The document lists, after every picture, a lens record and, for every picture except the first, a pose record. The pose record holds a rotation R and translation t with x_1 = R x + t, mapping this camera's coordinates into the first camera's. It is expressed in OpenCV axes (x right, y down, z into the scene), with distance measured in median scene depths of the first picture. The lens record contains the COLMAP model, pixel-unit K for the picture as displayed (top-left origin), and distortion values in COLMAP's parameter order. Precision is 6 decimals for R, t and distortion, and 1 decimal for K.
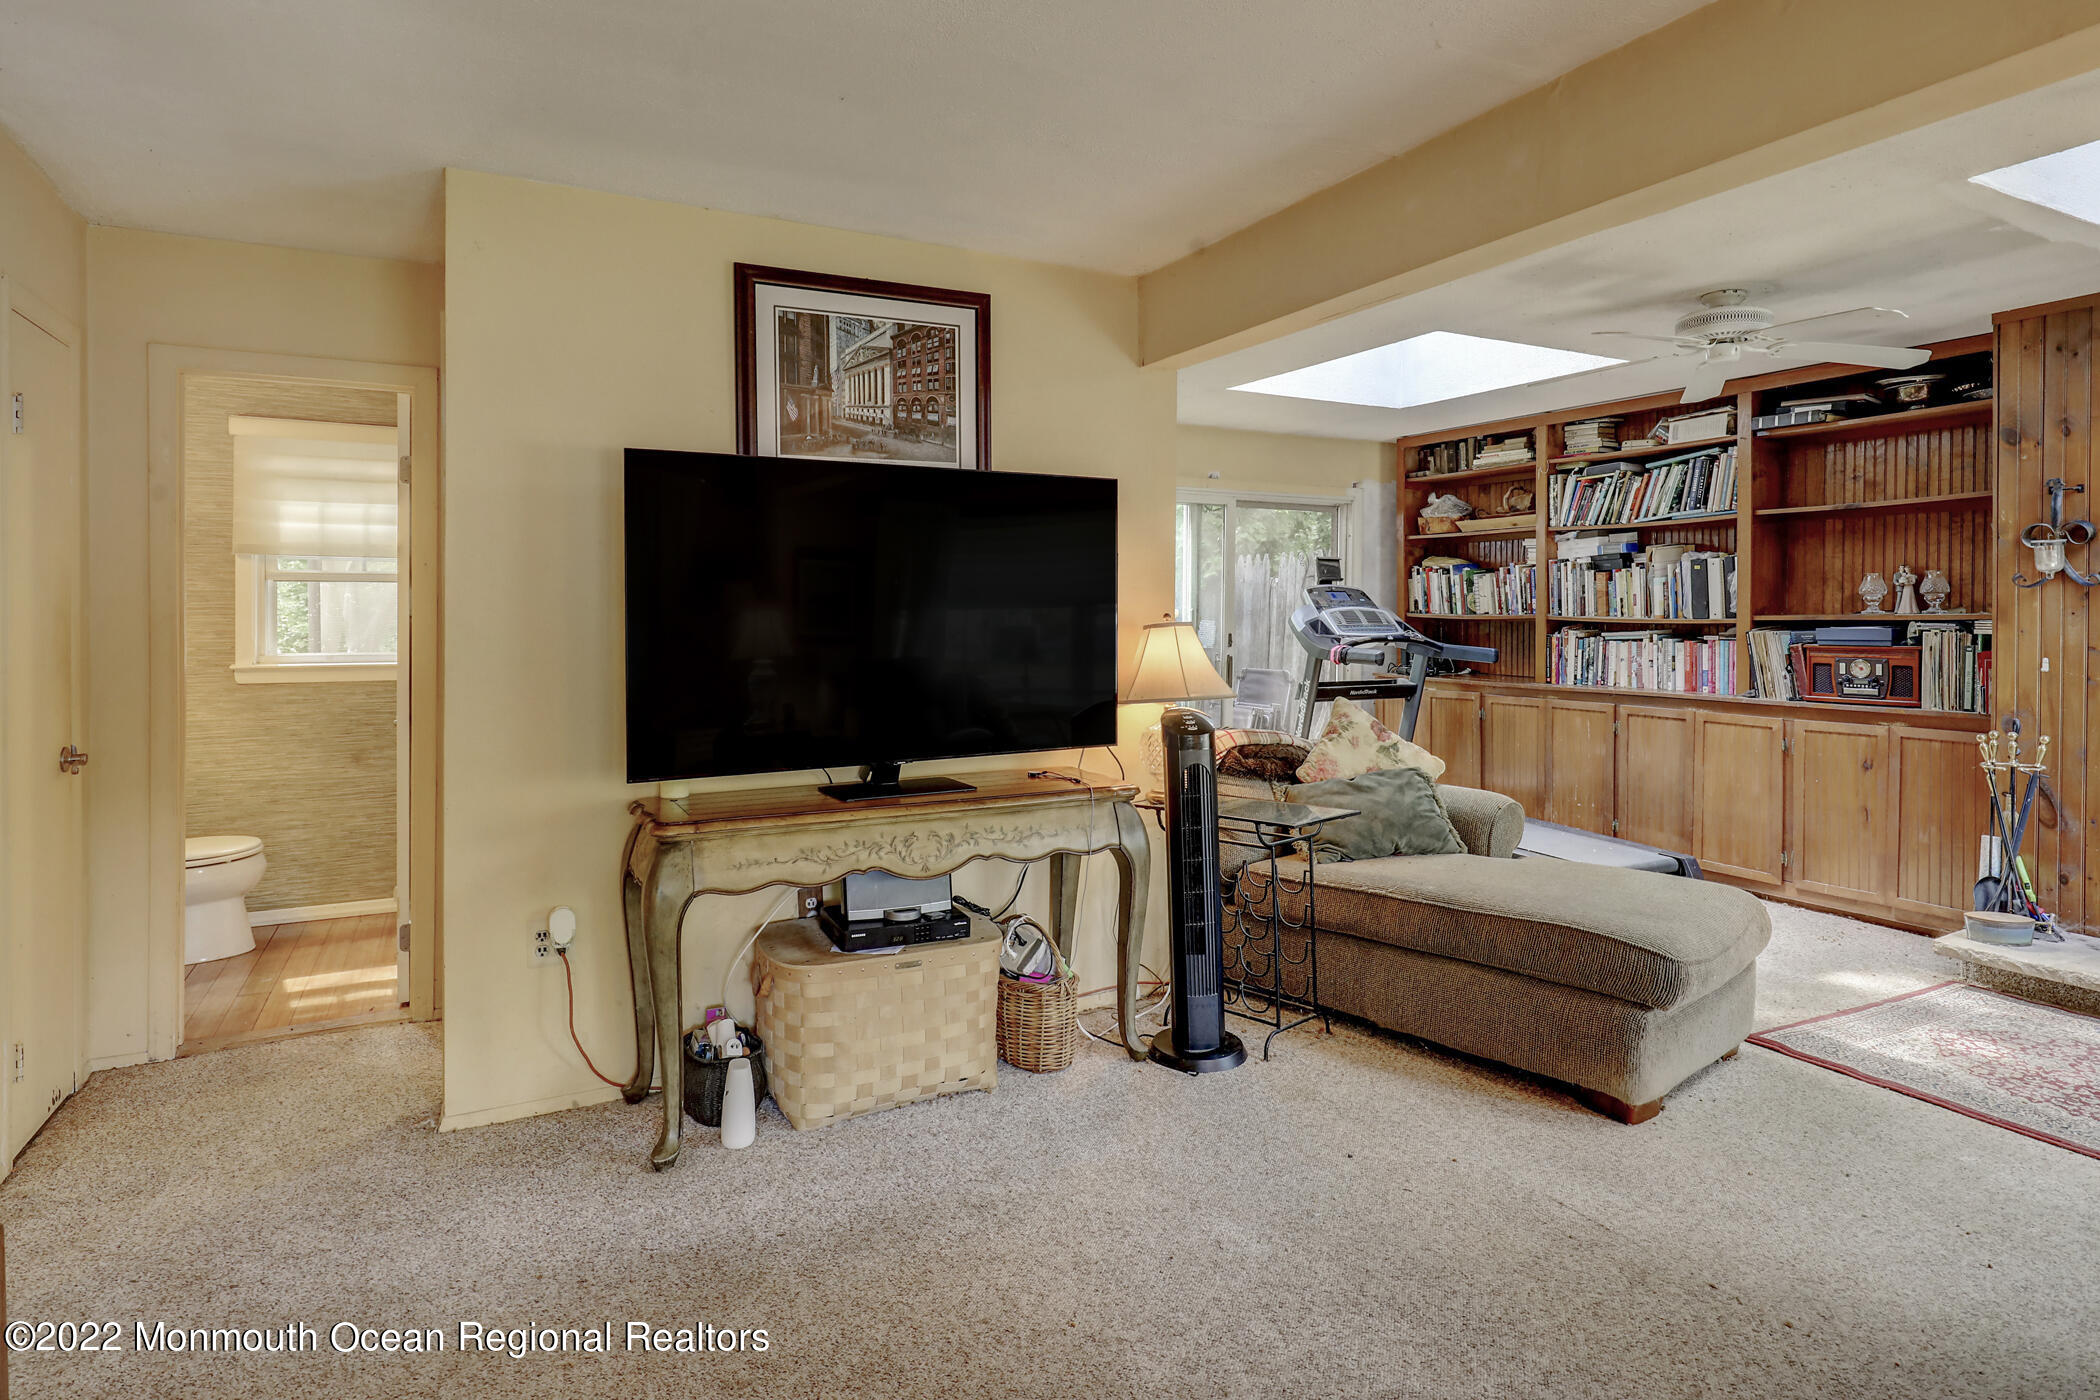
lens RADIAL K [[1111.0, 0, 972.5], [0, 1111.0, 625.4], [0, 0, 1]] dist [-0.002058, 0.000069]
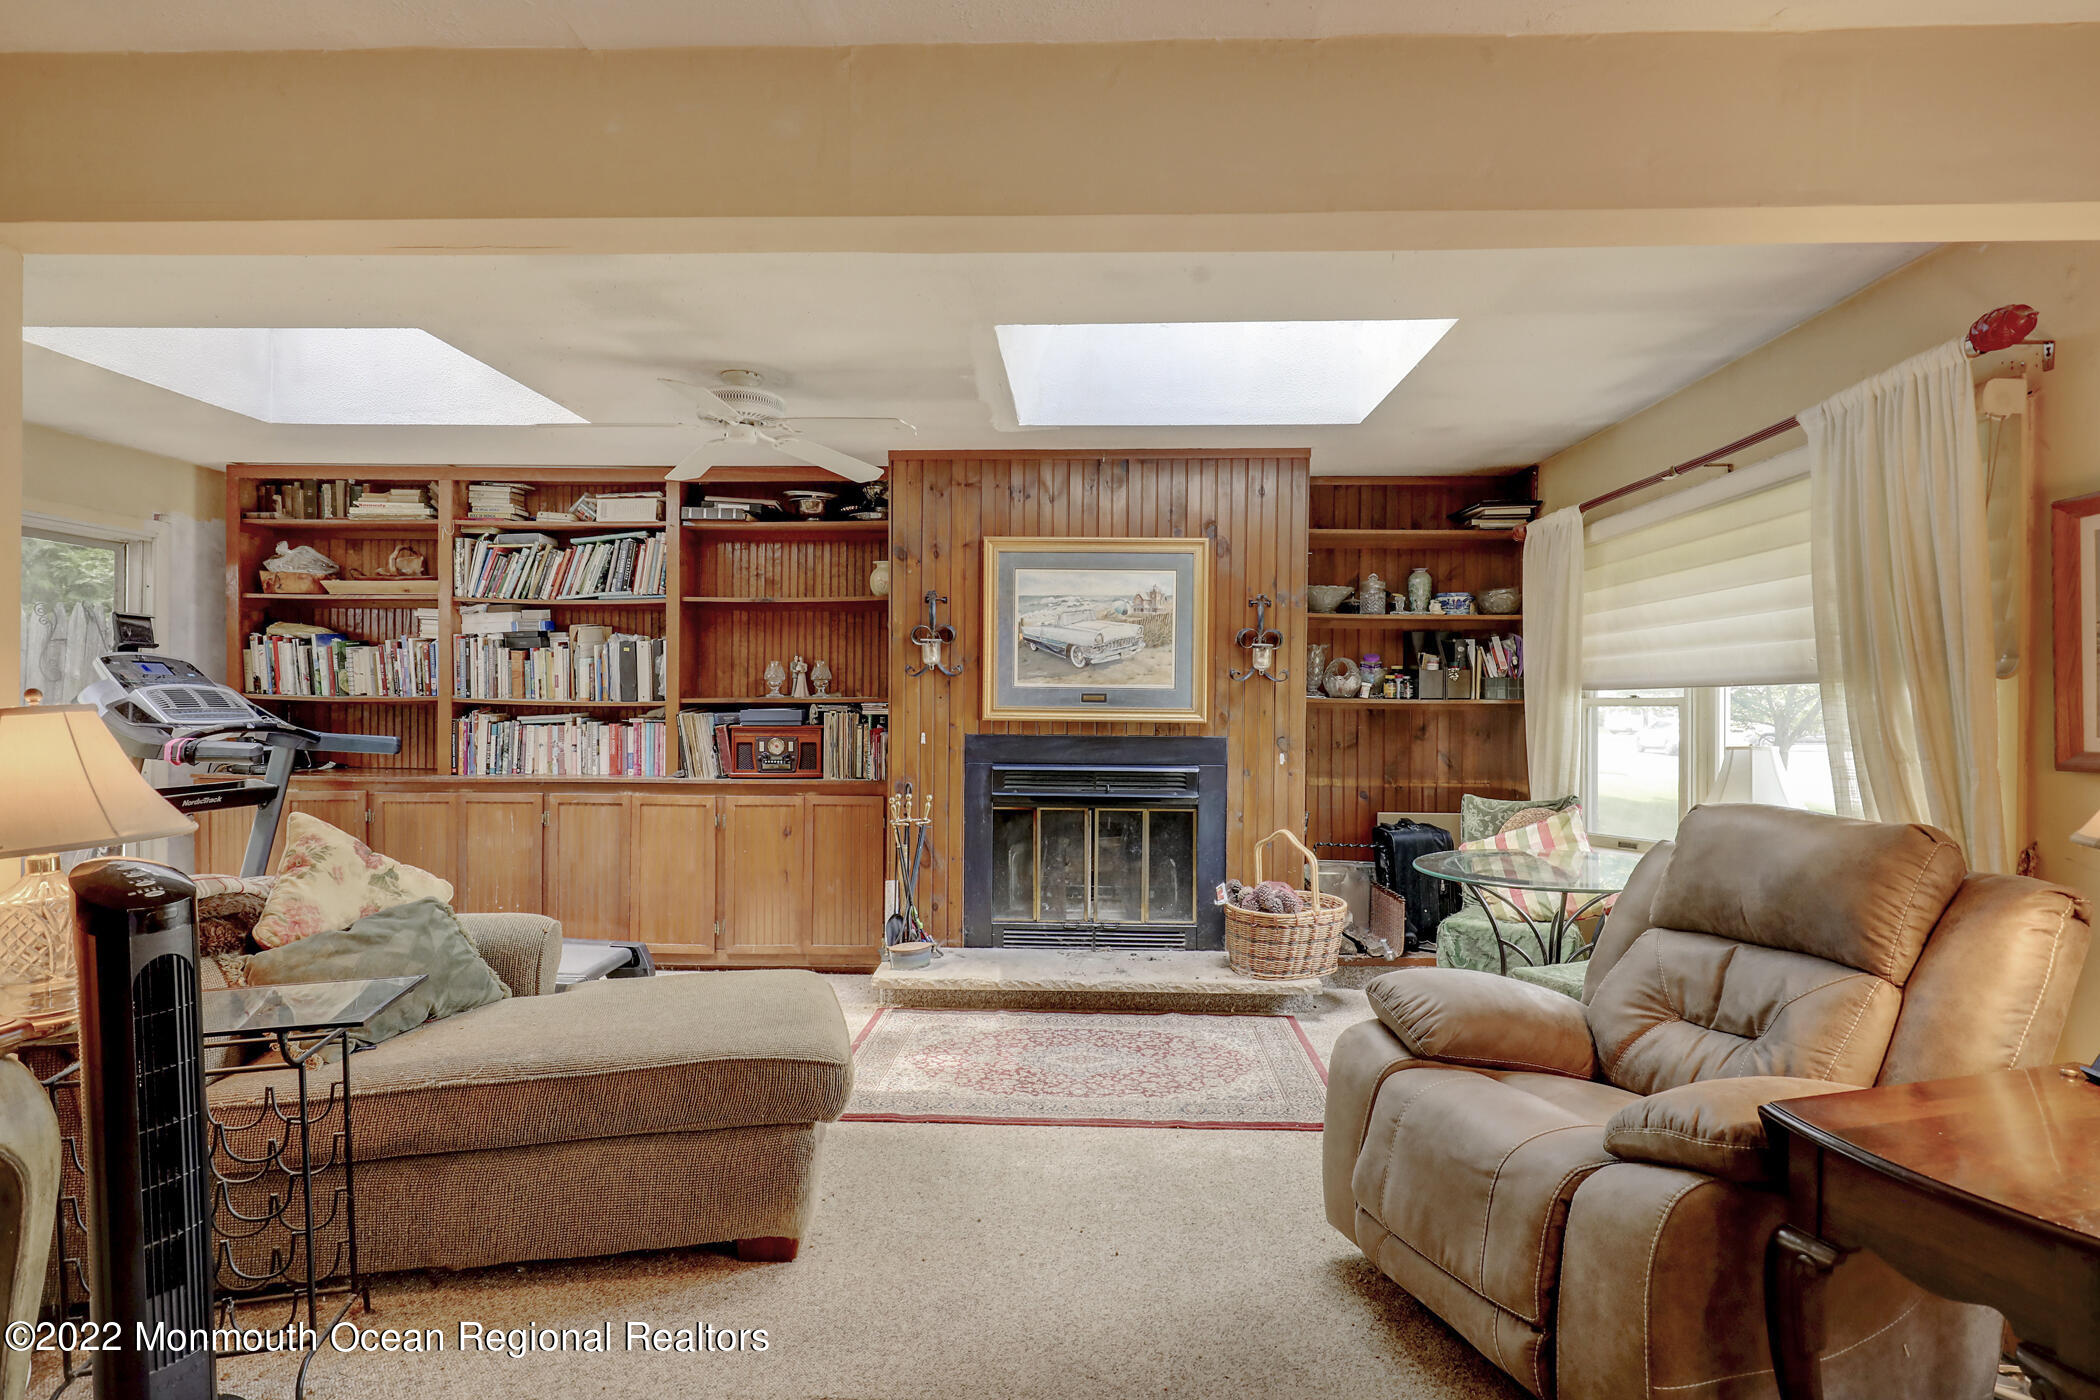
lens RADIAL K [[1111.0, 0, 1064.9], [0, 1111.0, 710.7], [0, 0, 1]] dist [-0.002058, 0.000069]
pose [[0.445609, -0.005331, 0.895212, -0.066819], [0.003596, 0.999985, 0.004165, -0.000439], [-0.895220, 0.001363, 0.445622, 0.226482]]
